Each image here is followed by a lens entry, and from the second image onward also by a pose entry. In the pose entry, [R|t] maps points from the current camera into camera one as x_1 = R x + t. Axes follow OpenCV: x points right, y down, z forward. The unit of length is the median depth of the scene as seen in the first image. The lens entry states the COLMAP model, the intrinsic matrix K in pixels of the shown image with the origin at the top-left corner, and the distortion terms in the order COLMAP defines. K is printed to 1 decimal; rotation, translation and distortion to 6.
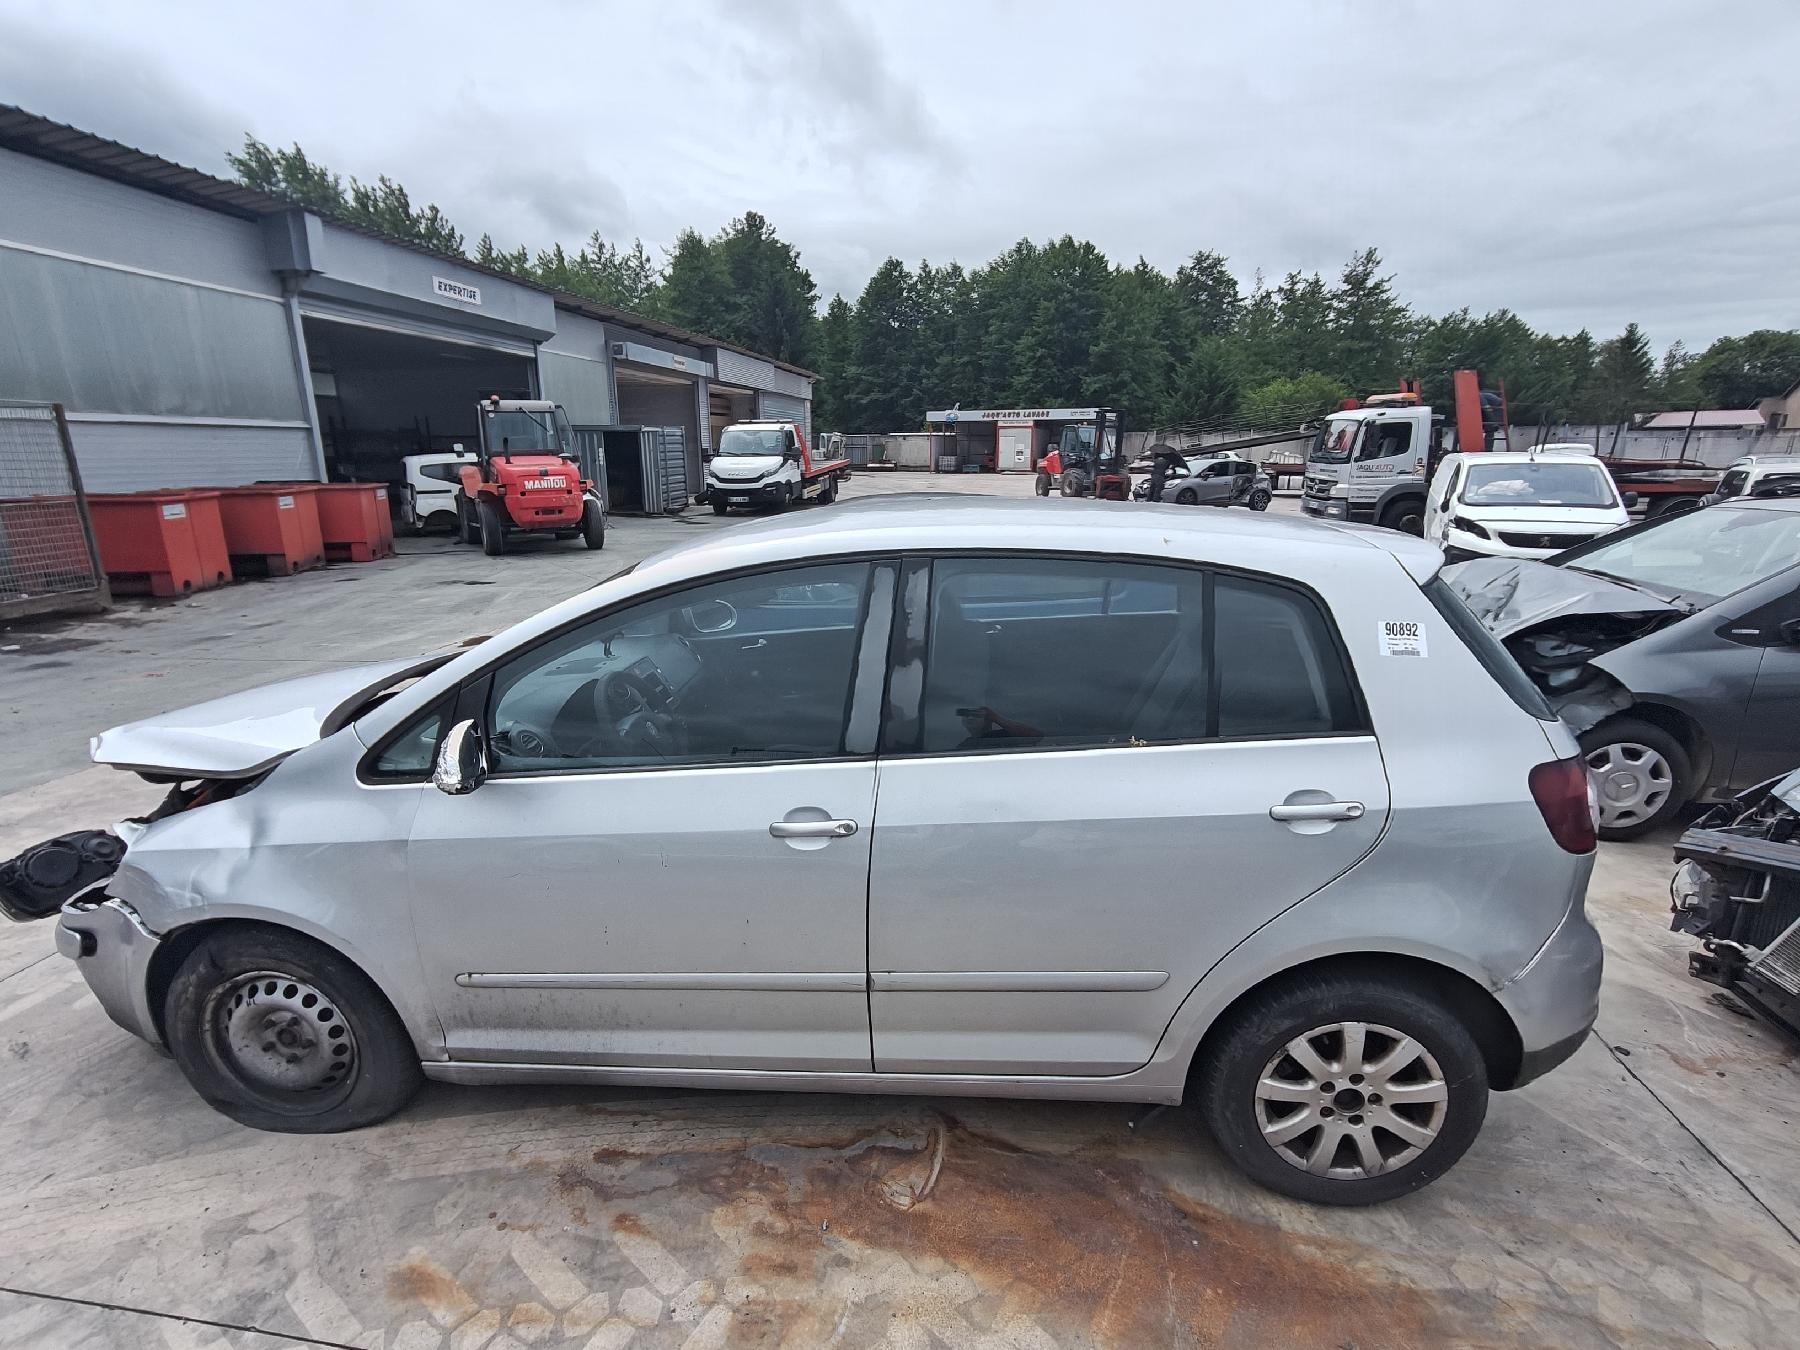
lens RADIAL K [[851.7, 0, 863.1], [0, 851.7, 675.5], [0, 0, 1]] dist [-0.005686, 0.006157]
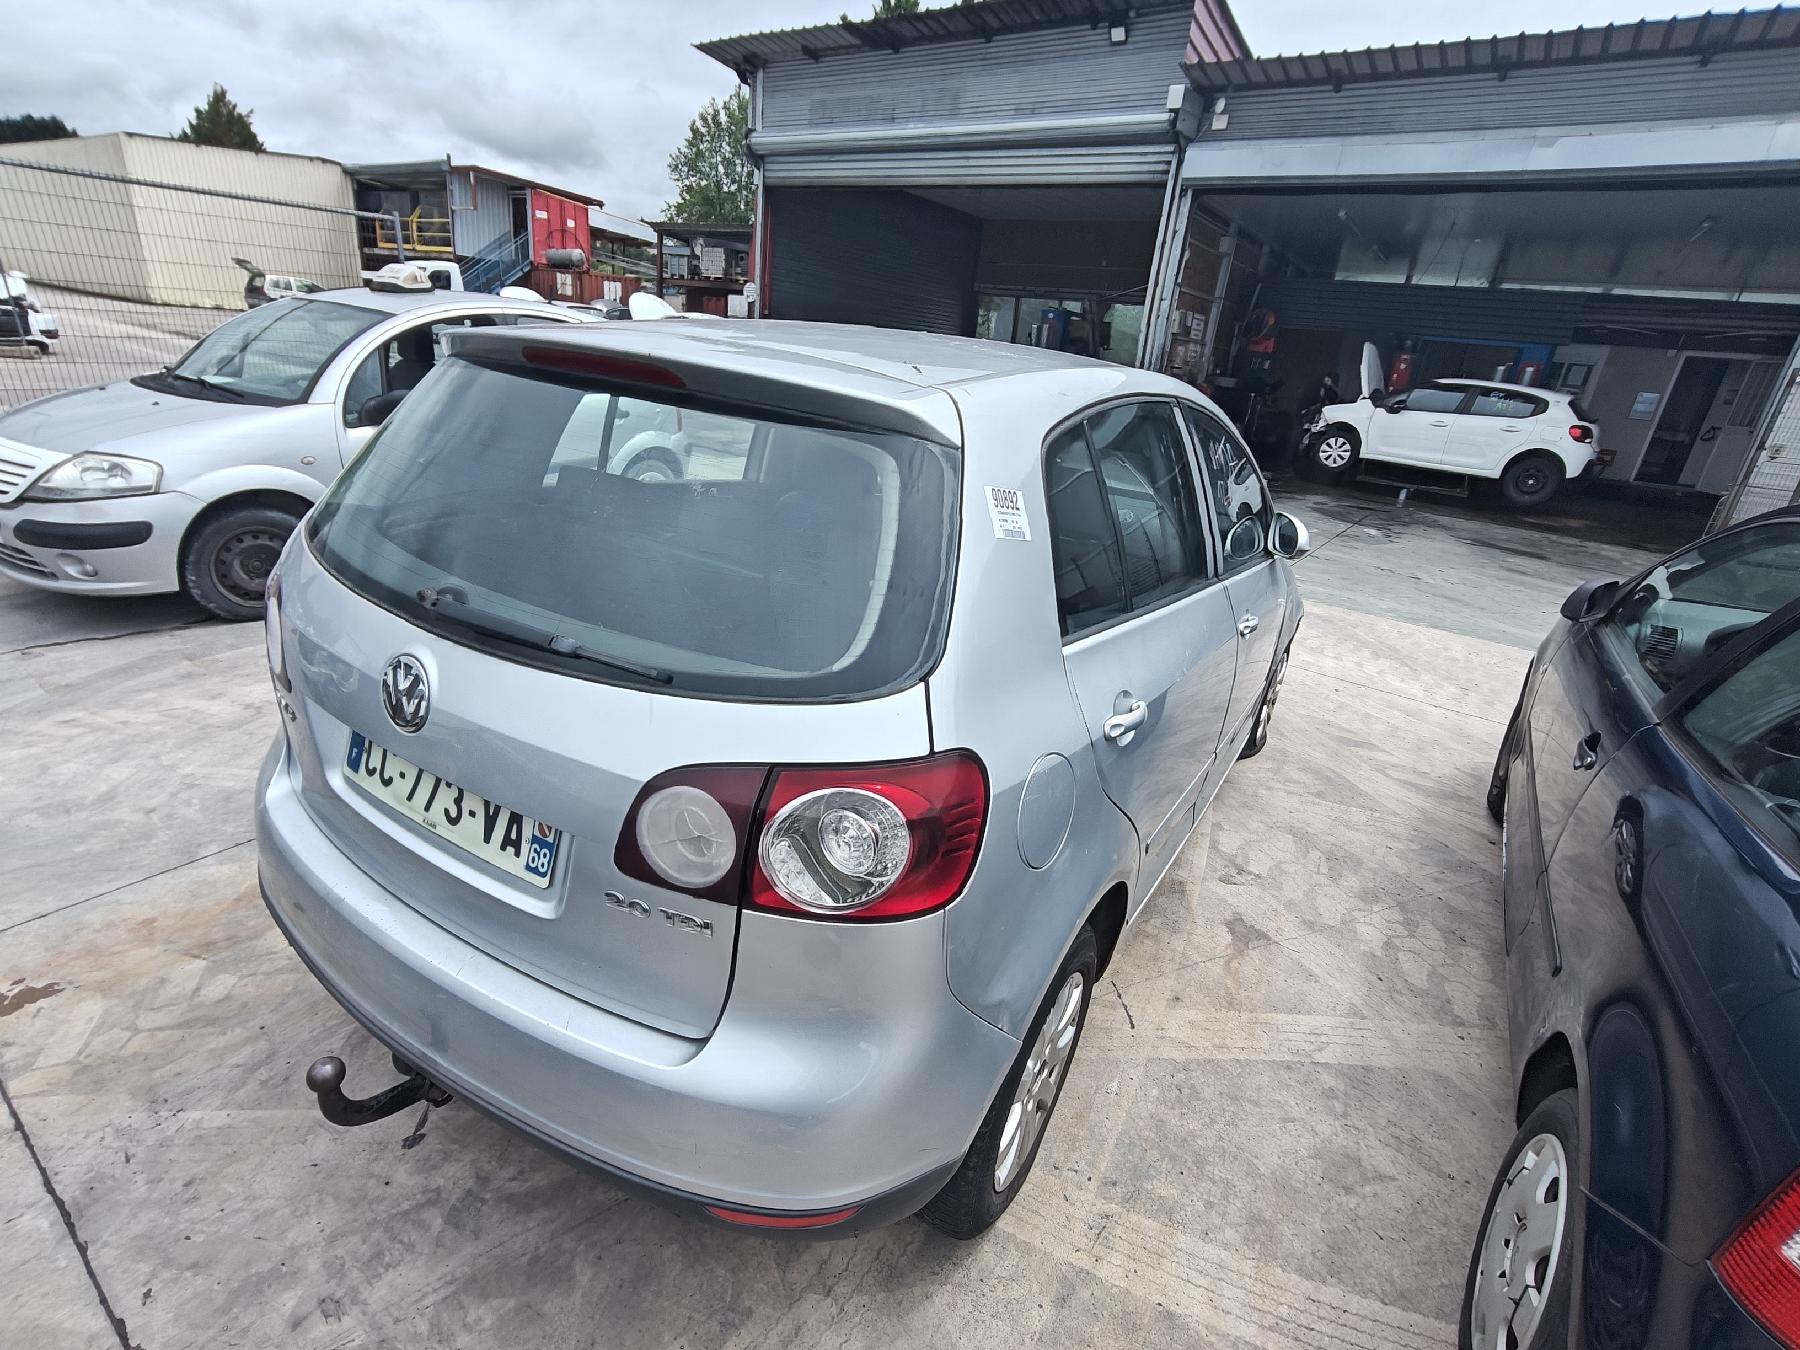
lens RADIAL K [[851.7, 0, 881.5], [0, 851.7, 672.0], [0, 0, 1]] dist [-0.005686, 0.006157]
pose [[-0.446997, 0.284648, -0.848038, 0.101844], [-0.321810, 0.833379, 0.449352, -0.028992], [0.834645, 0.473767, -0.280915, 0.135217]]
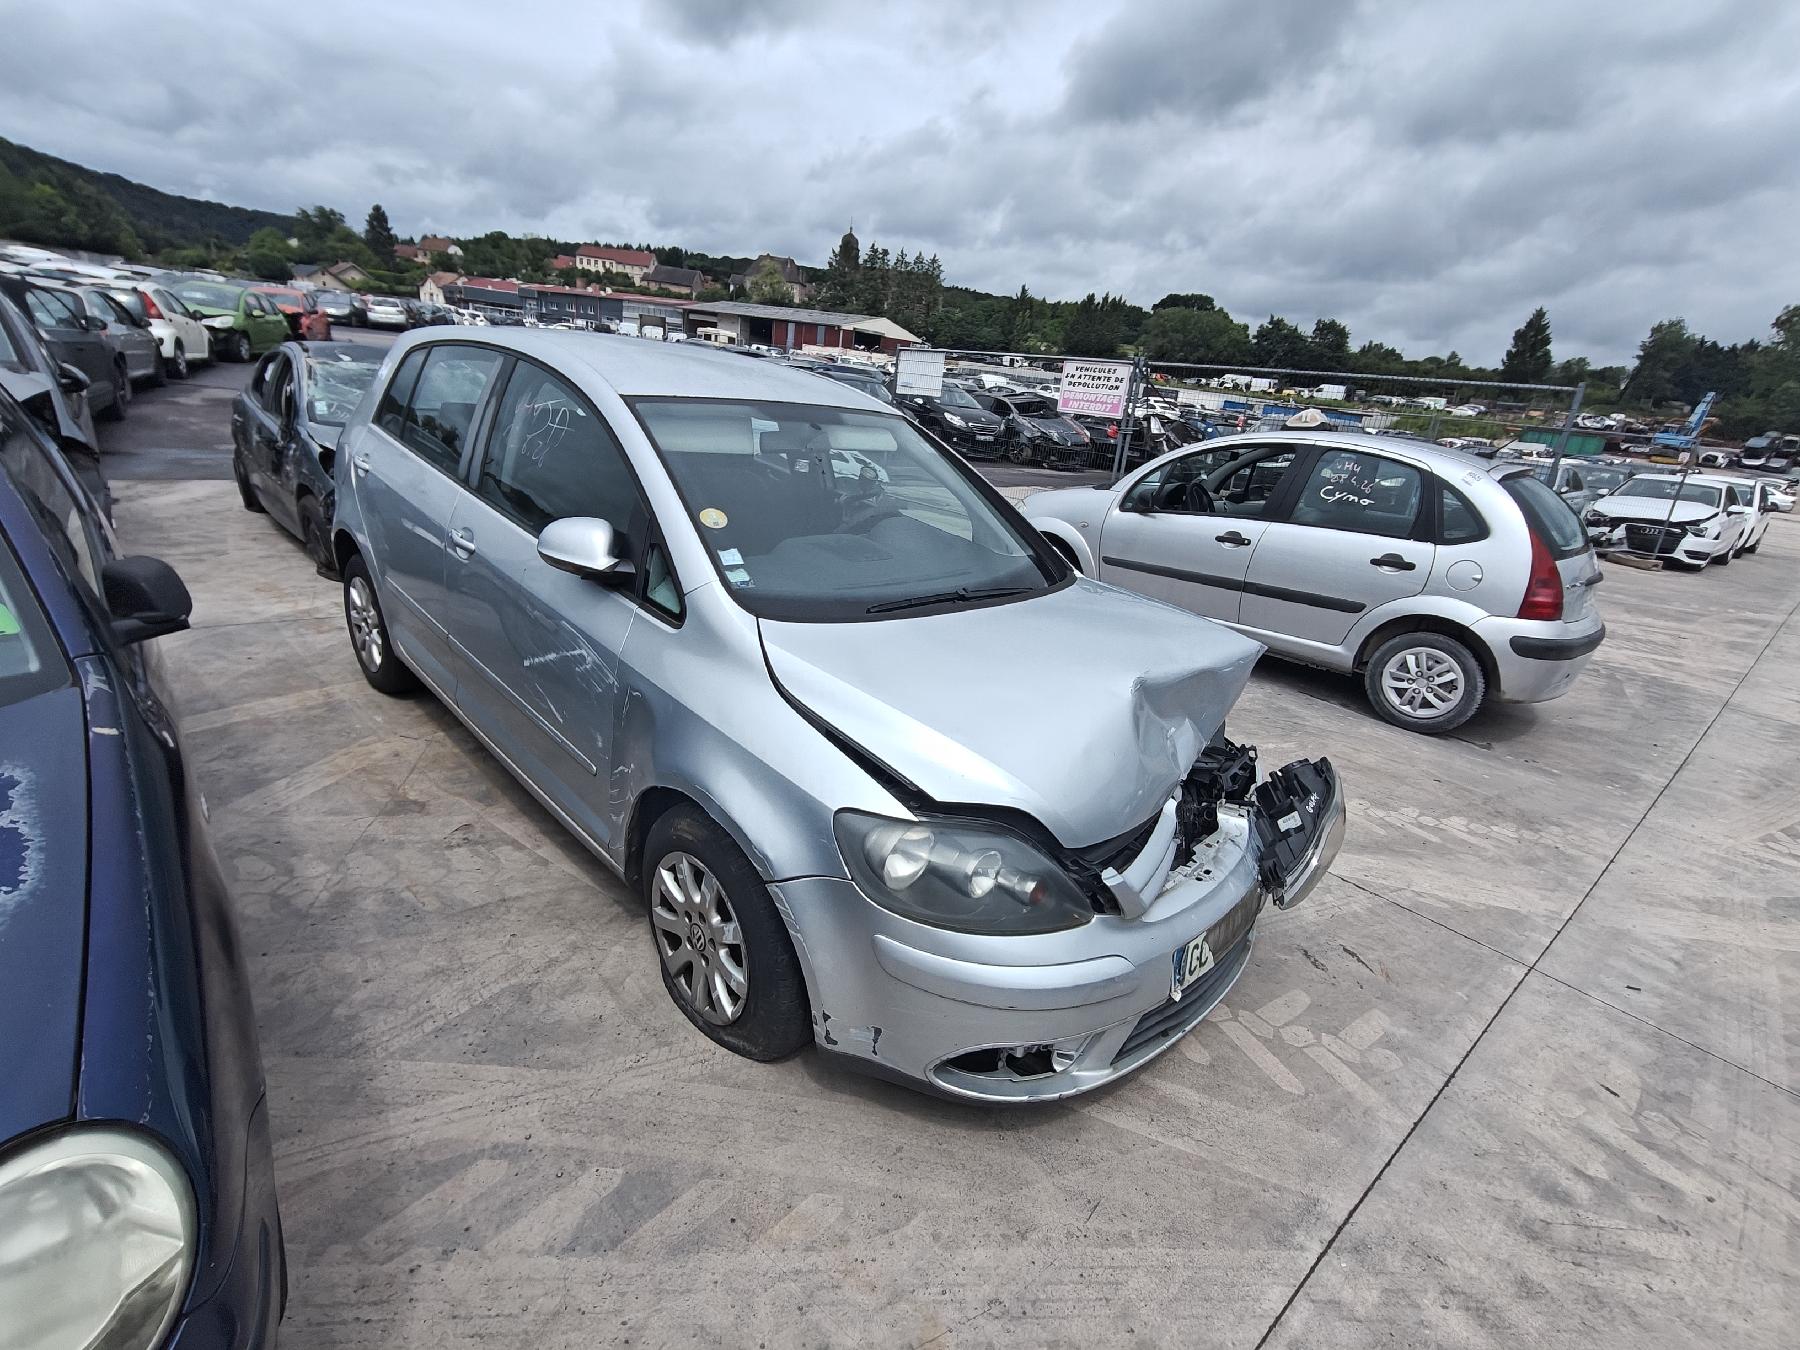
lens RADIAL K [[851.7, 0, 890.7], [0, 851.7, 666.7], [0, 0, 1]] dist [-0.005686, 0.006157]
pose [[-0.768846, -0.297733, 0.565889, -0.104452], [0.042956, 0.858937, 0.510277, -0.043119], [-0.637989, 0.416633, -0.647601, 0.182320]]
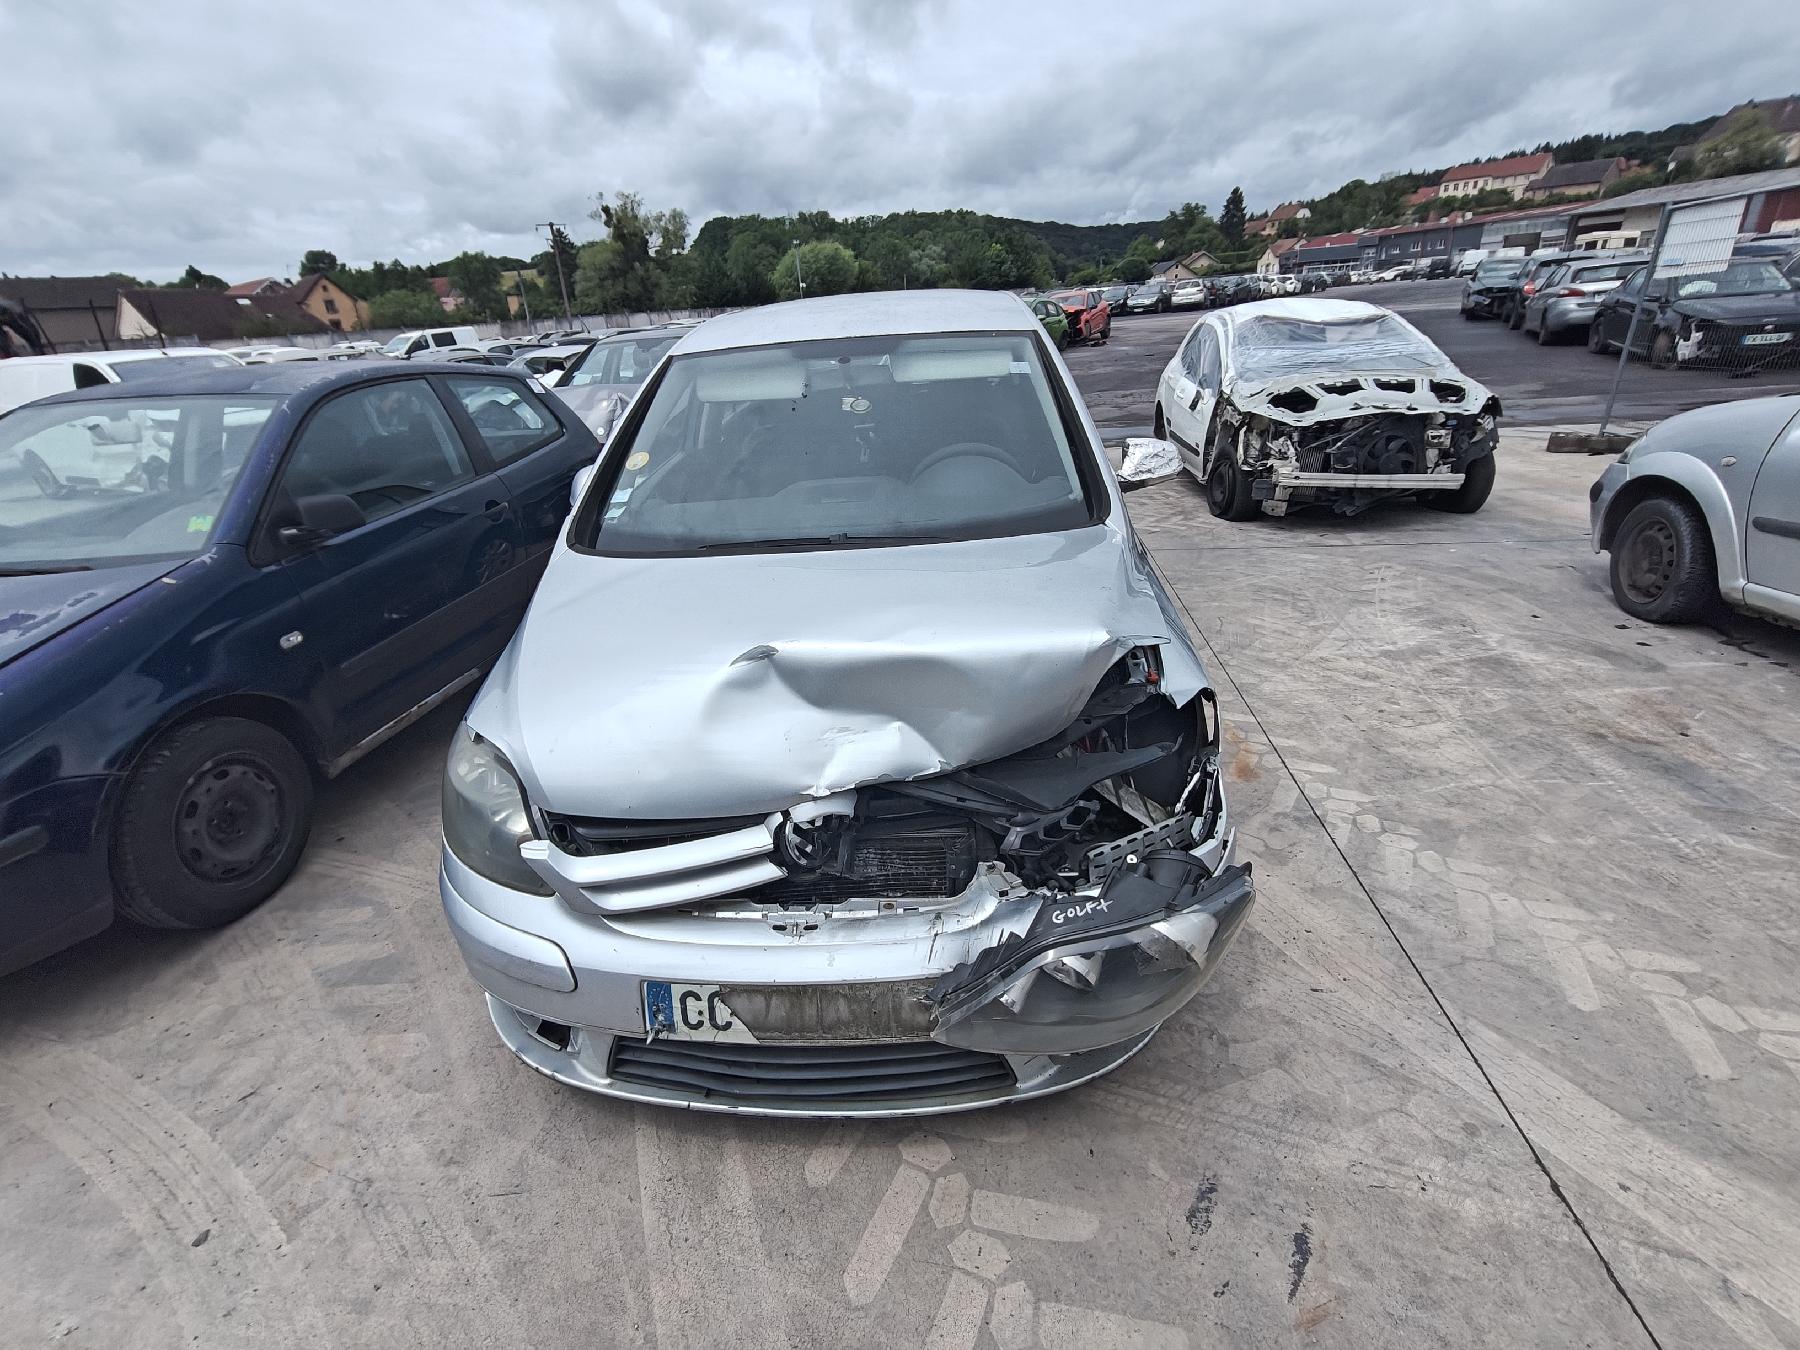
lens RADIAL K [[851.7, 0, 888.5], [0, 851.7, 682.7], [0, 0, 1]] dist [-0.005686, 0.006157]
pose [[-0.027602, -0.401081, 0.915627, -0.134964], [0.318373, 0.864749, 0.388392, -0.018666], [-0.947564, 0.302231, 0.103825, 0.100786]]
